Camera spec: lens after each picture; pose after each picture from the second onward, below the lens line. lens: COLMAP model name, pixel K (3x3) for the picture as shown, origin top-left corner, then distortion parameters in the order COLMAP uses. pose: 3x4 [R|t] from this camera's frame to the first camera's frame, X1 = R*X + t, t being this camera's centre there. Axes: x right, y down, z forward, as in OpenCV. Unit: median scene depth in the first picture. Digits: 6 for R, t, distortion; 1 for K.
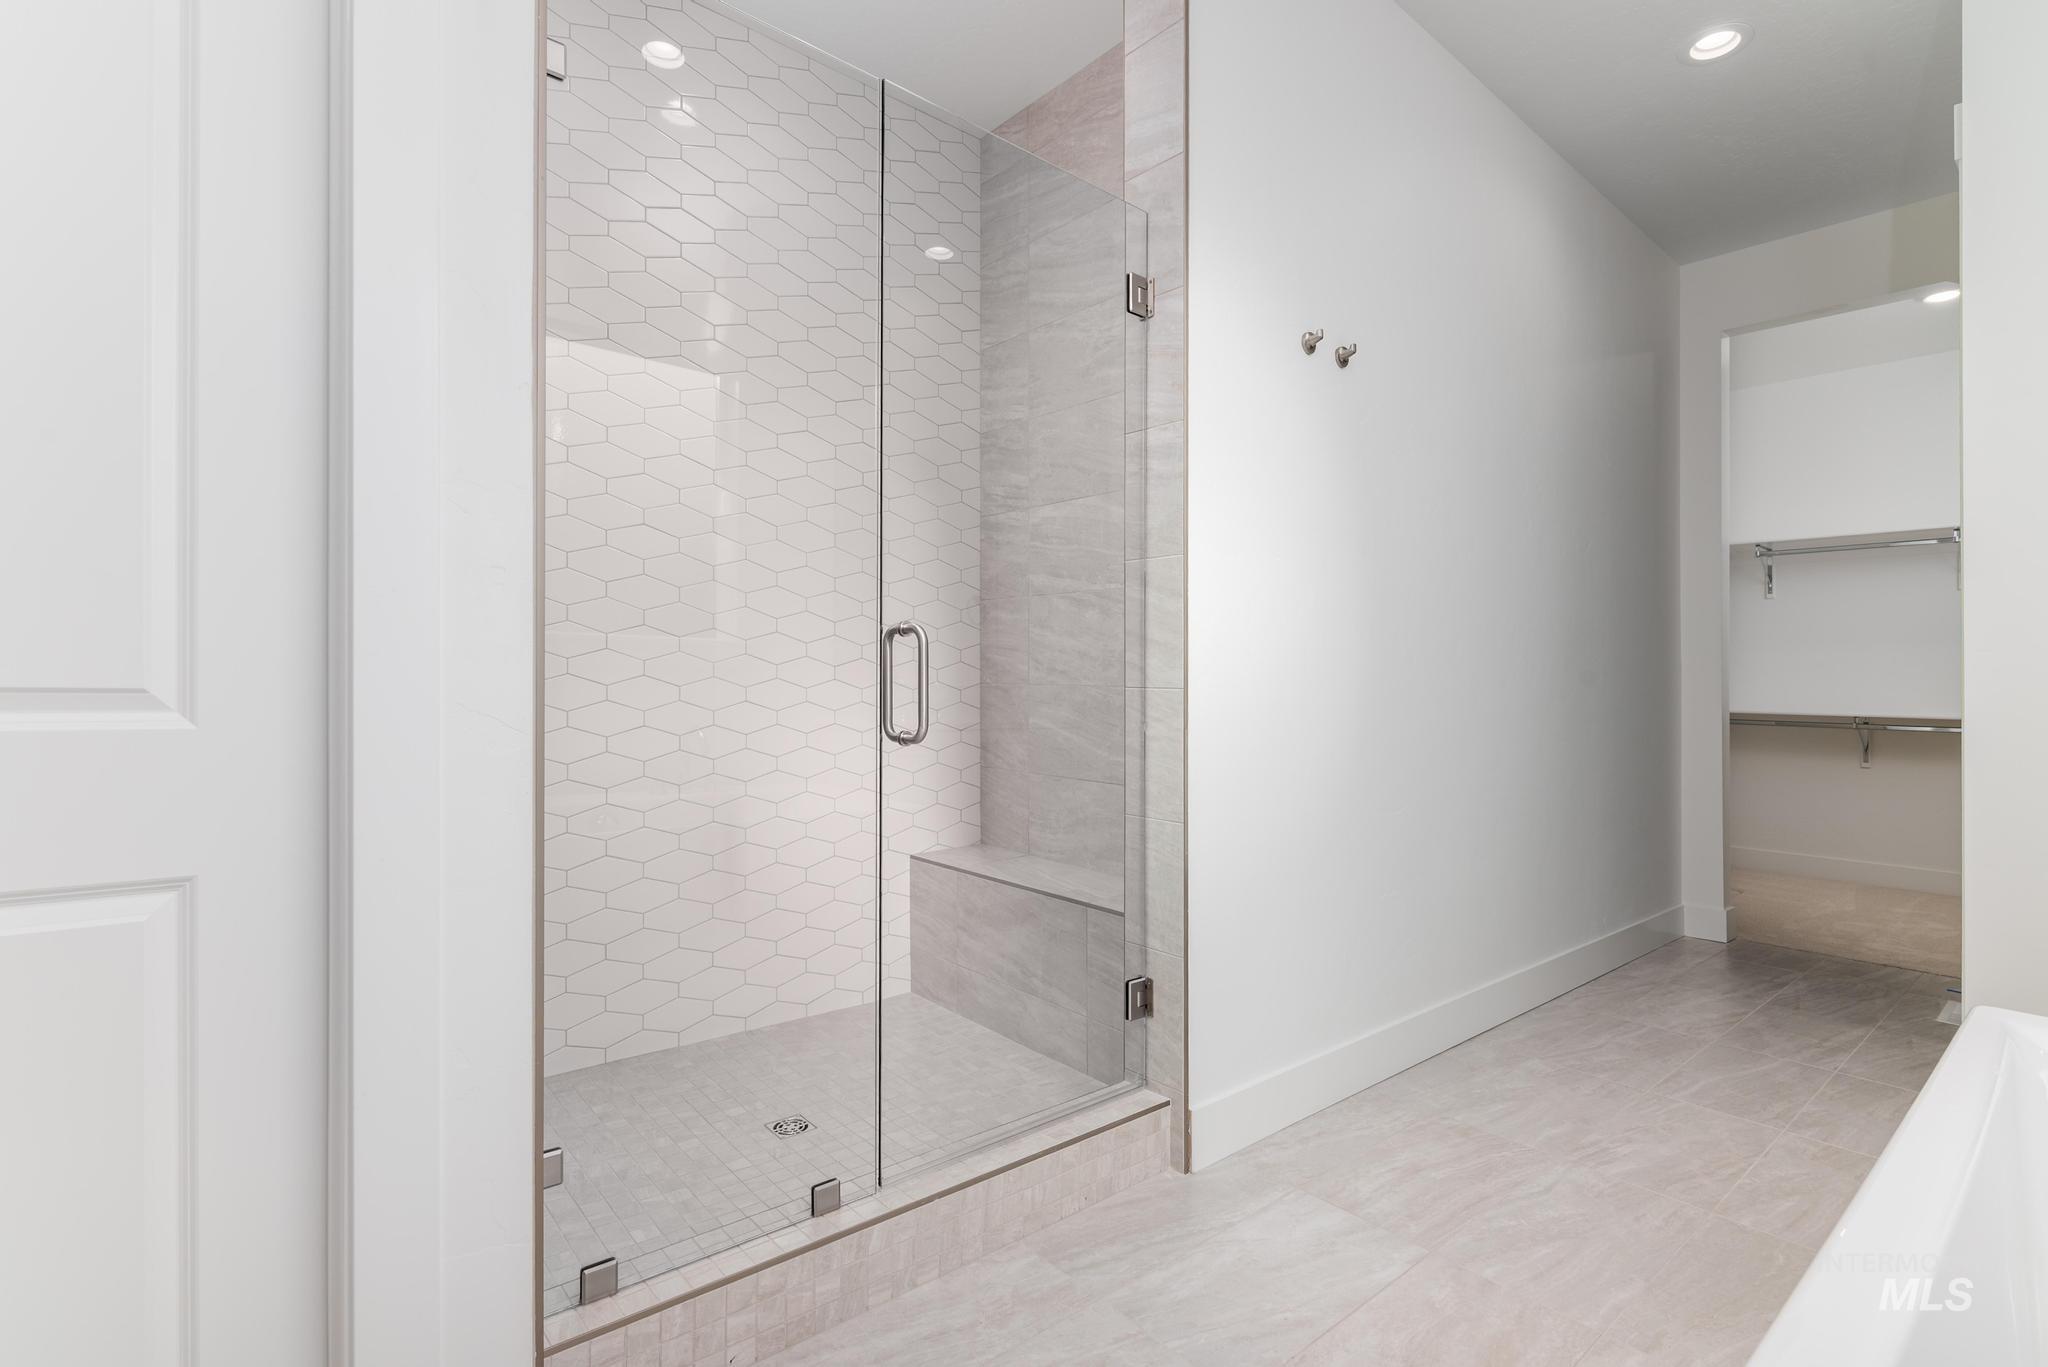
lens RADIAL K [[940.0, 0, 1018.3], [0, 940.0, 698.9], [0, 0, 1]] dist [0.007436, -0.001122]
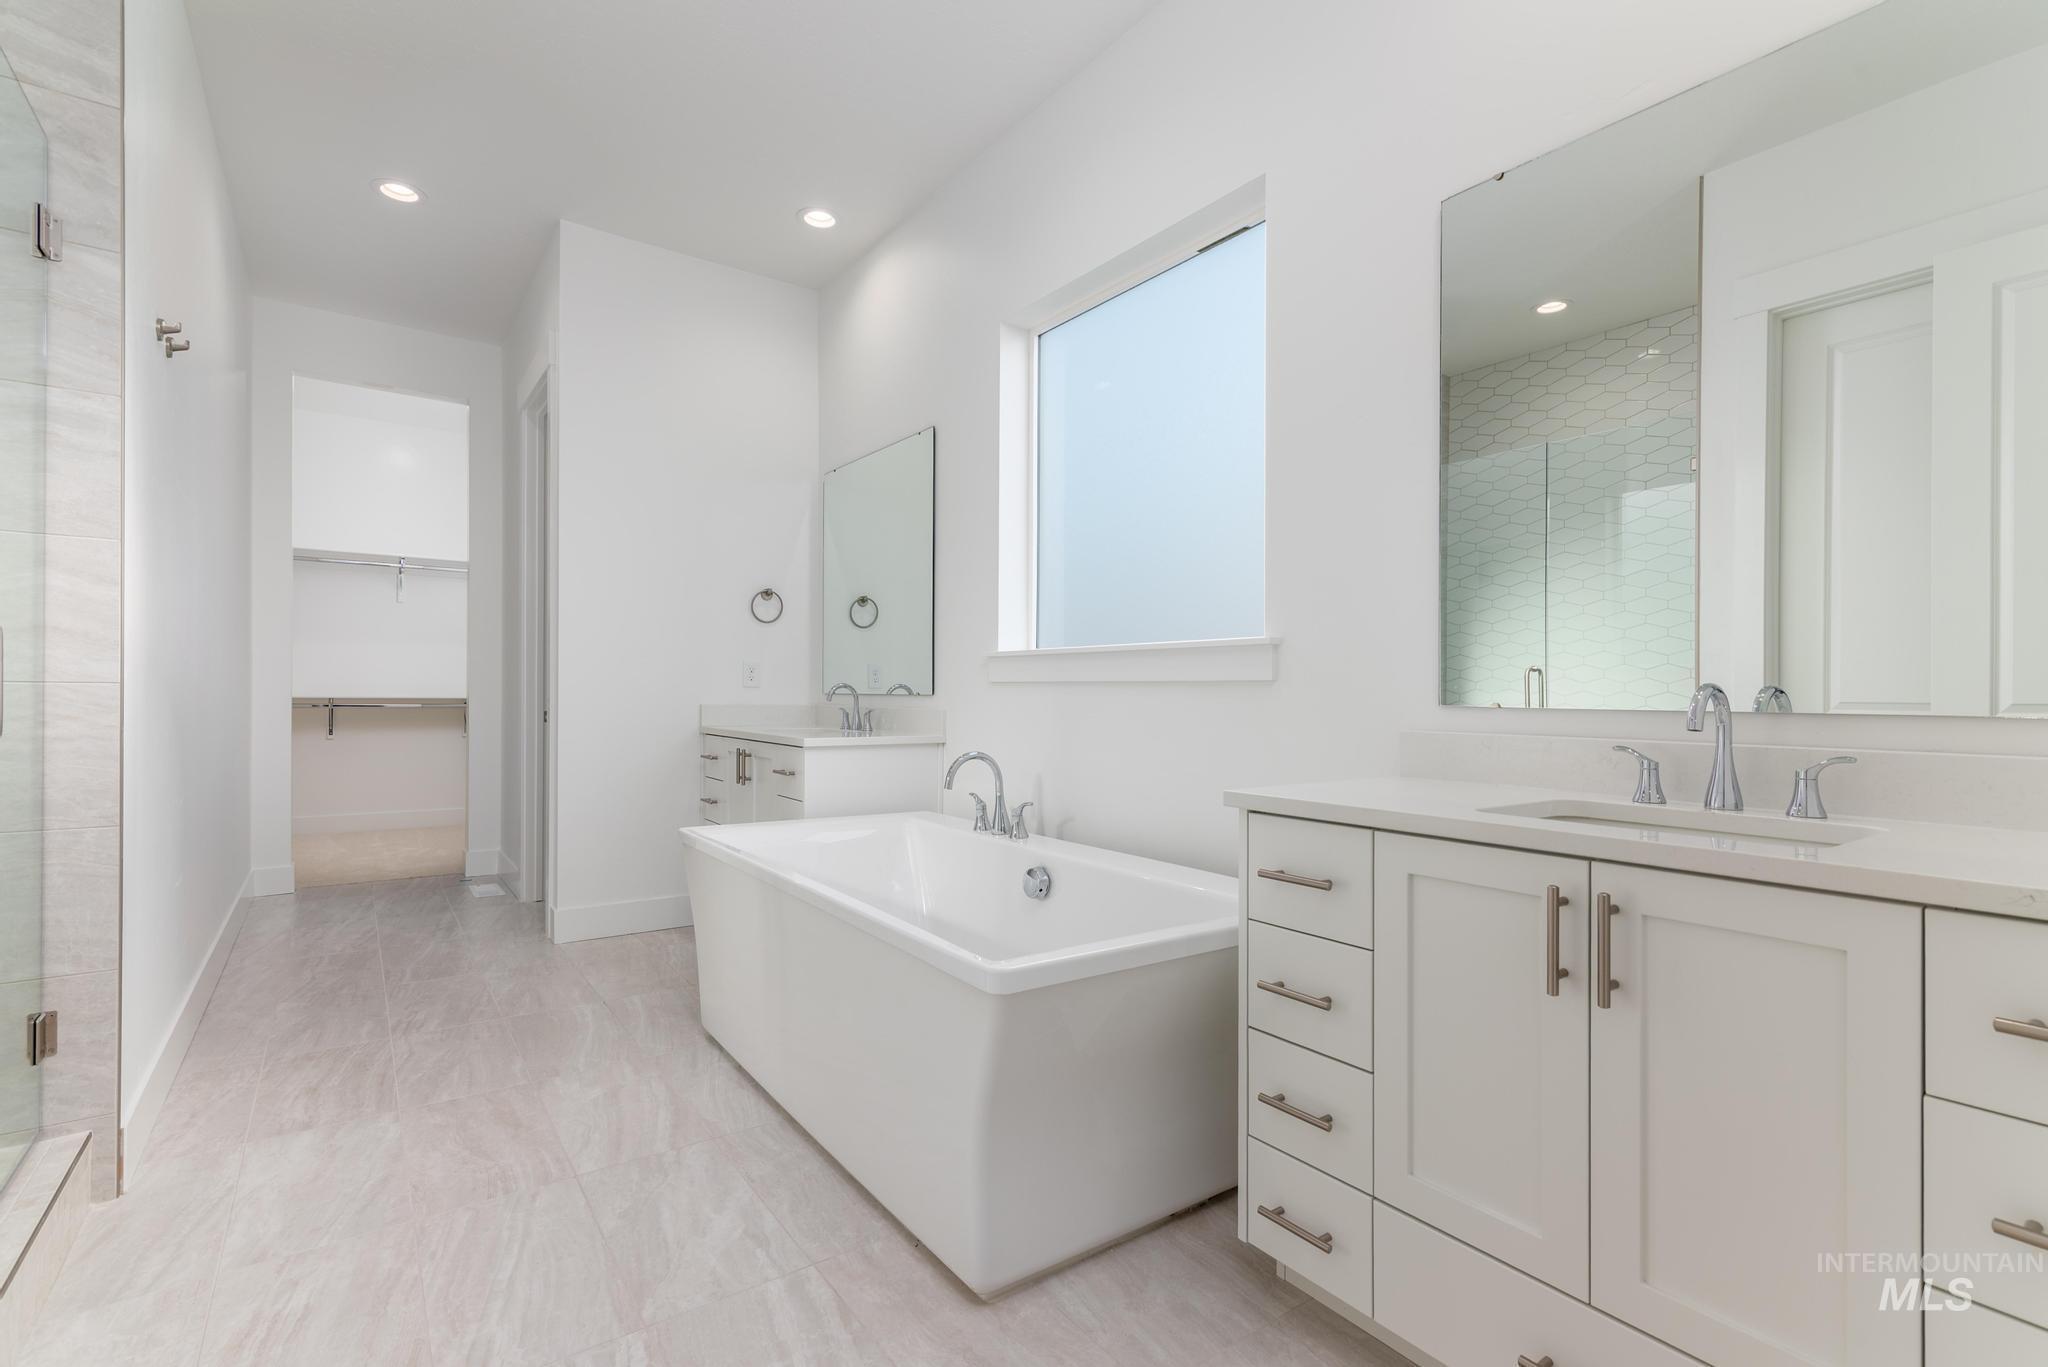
lens RADIAL K [[940.0, 0, 1015.0], [0, 940.0, 685.6], [0, 0, 1]] dist [0.007436, -0.001122]
pose [[0.071481, -0.001326, 0.997441, -0.680734], [-0.009064, 0.999957, 0.001979, -0.018200], [-0.997401, -0.009182, 0.071466, 0.037882]]
